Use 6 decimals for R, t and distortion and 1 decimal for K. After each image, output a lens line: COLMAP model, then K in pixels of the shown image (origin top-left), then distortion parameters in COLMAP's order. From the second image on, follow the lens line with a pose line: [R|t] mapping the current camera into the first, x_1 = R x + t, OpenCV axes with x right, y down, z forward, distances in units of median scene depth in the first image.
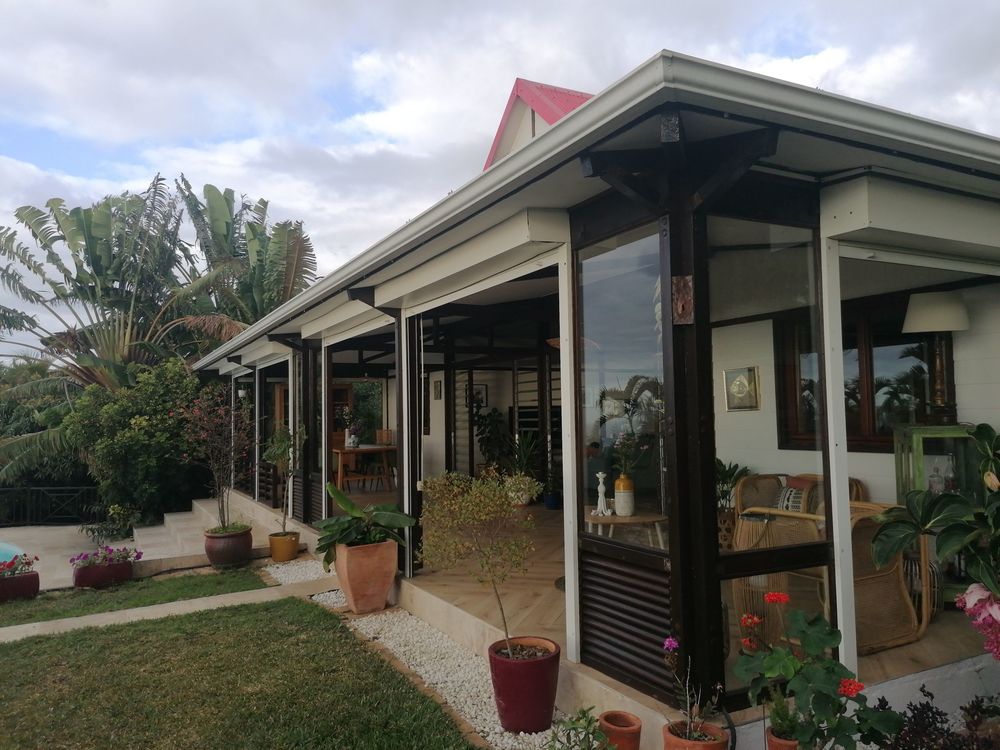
lens RADIAL K [[761.6, 0, 500.0], [0, 761.6, 375.0], [0, 0, 1]] dist [0.085818, -0.142206]
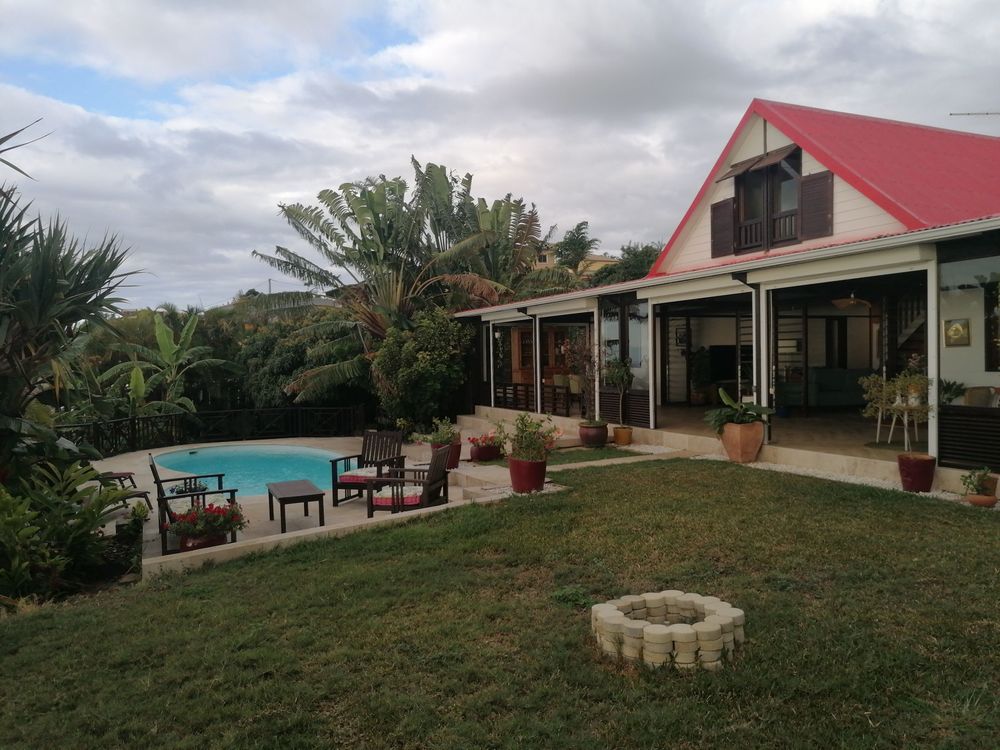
lens RADIAL K [[757.2, 0, 500.0], [0, 757.2, 375.0], [0, 0, 1]] dist [0.061149, -0.106003]
pose [[0.999225, -0.001632, -0.039330, -0.211923], [0.004942, 0.996435, 0.084219, -0.012109], [0.039052, -0.084348, 0.995671, -0.221088]]
